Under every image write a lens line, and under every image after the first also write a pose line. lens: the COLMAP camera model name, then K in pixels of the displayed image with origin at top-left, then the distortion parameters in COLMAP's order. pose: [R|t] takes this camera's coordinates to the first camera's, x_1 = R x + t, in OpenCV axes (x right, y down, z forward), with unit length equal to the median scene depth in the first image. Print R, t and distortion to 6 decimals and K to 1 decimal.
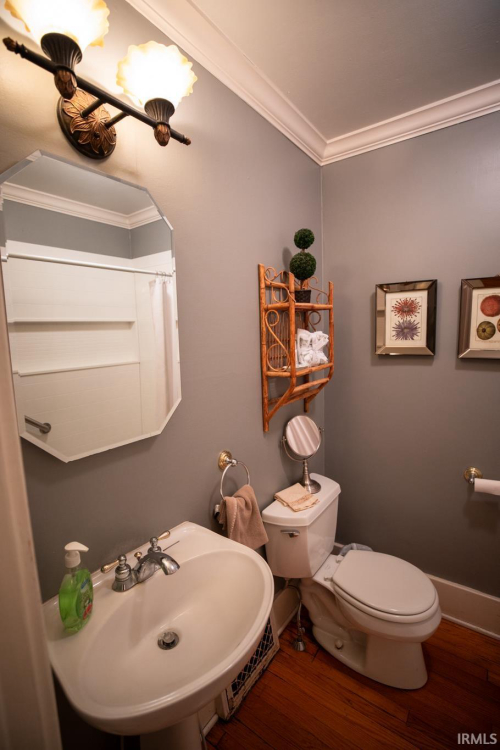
lens RADIAL K [[347.3, 0, 250.0], [0, 347.3, 375.0], [0, 0, 1]] dist [-0.024532, 0.000911]
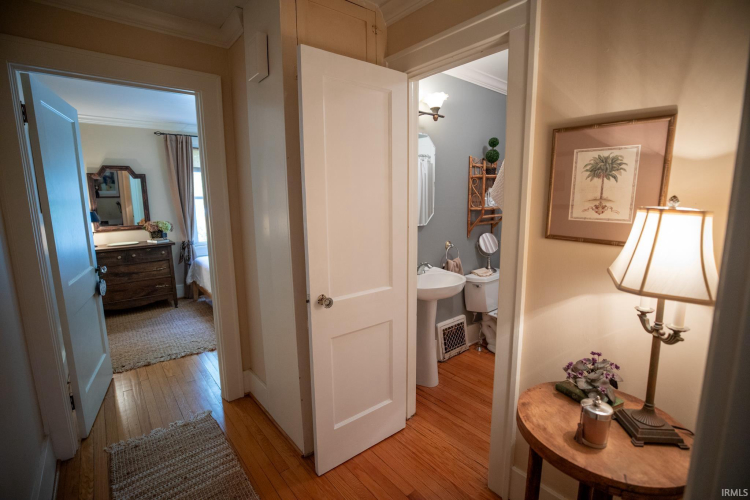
lens RADIAL K [[347.3, 0, 375.0], [0, 347.3, 250.0], [0, 0, 1]] dist [-0.024532, 0.000911]
pose [[0.967785, 0.059878, -0.244556, 0.017321], [-0.051766, 0.997879, 0.039468, 0.188520], [0.246401, -0.025537, 0.968832, -1.143928]]
